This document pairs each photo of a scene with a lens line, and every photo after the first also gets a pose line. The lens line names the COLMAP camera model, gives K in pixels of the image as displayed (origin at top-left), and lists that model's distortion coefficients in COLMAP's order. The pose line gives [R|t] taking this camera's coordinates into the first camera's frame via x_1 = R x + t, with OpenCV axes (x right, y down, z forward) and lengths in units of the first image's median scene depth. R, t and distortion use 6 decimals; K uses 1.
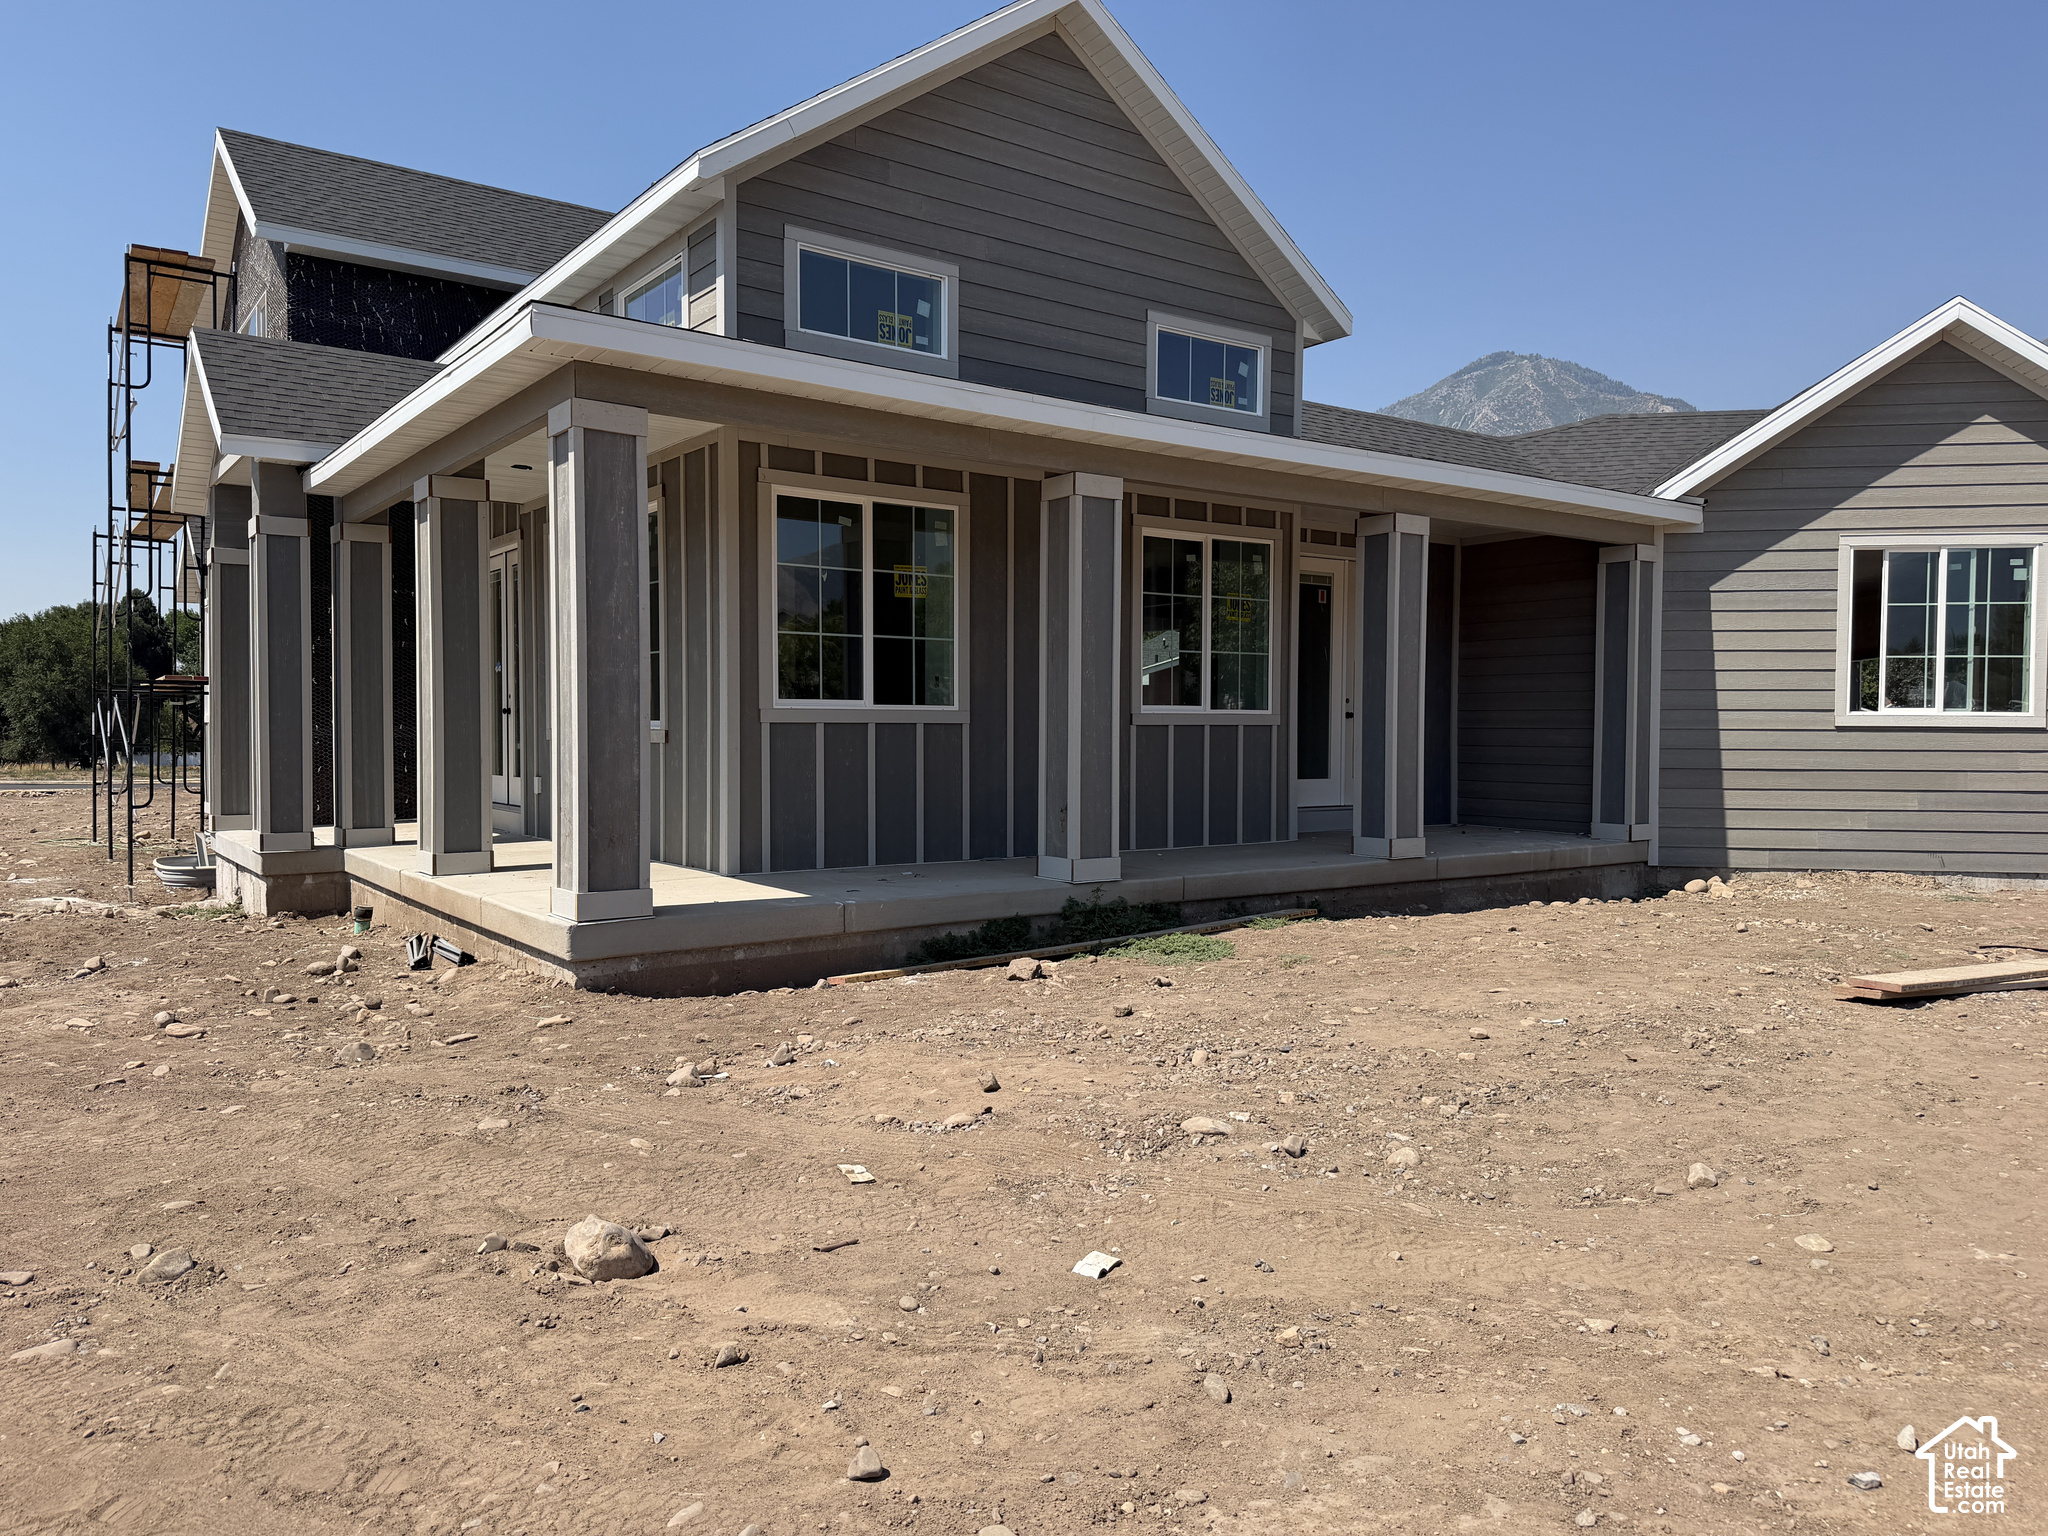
lens RADIAL K [[1448.9, 0, 1023.6], [0, 1448.9, 777.5], [0, 0, 1]] dist [0.102747, -0.139588]
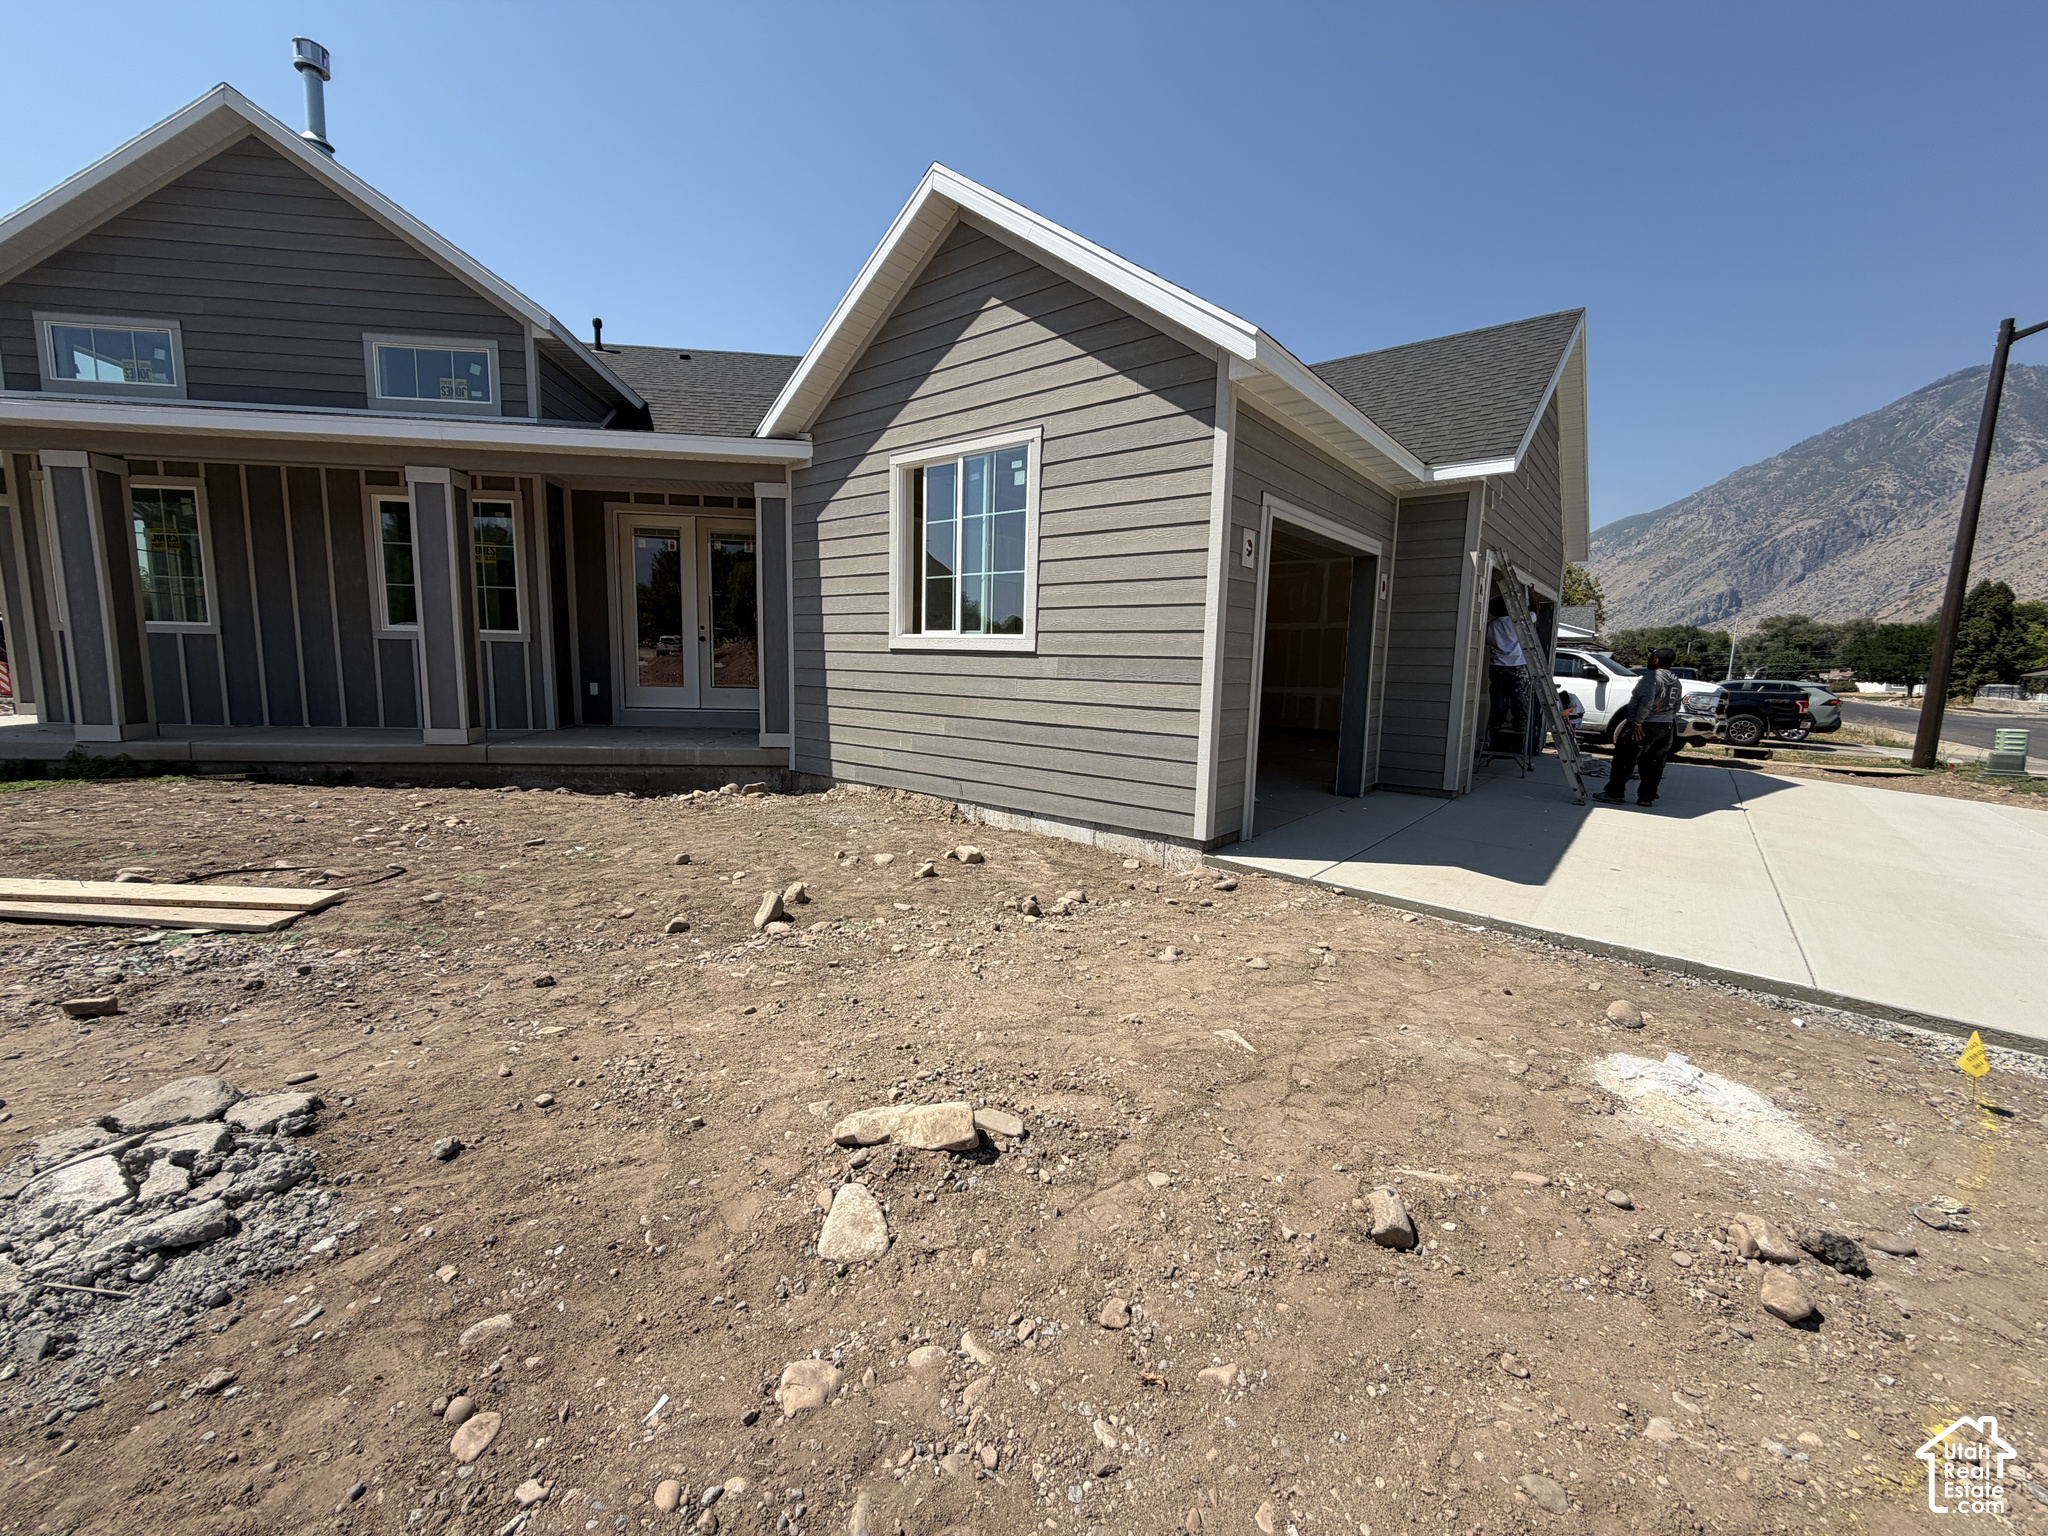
lens RADIAL K [[819.5, 0, 1024.0], [0, 819.5, 768.0], [0, 0, 1]] dist [0.000595, 0.000353]
pose [[0.865711, 0.081877, -0.493802, 0.935312], [-0.037305, 0.994341, 0.099470, -0.012717], [0.499152, -0.067691, 0.863867, 0.559088]]
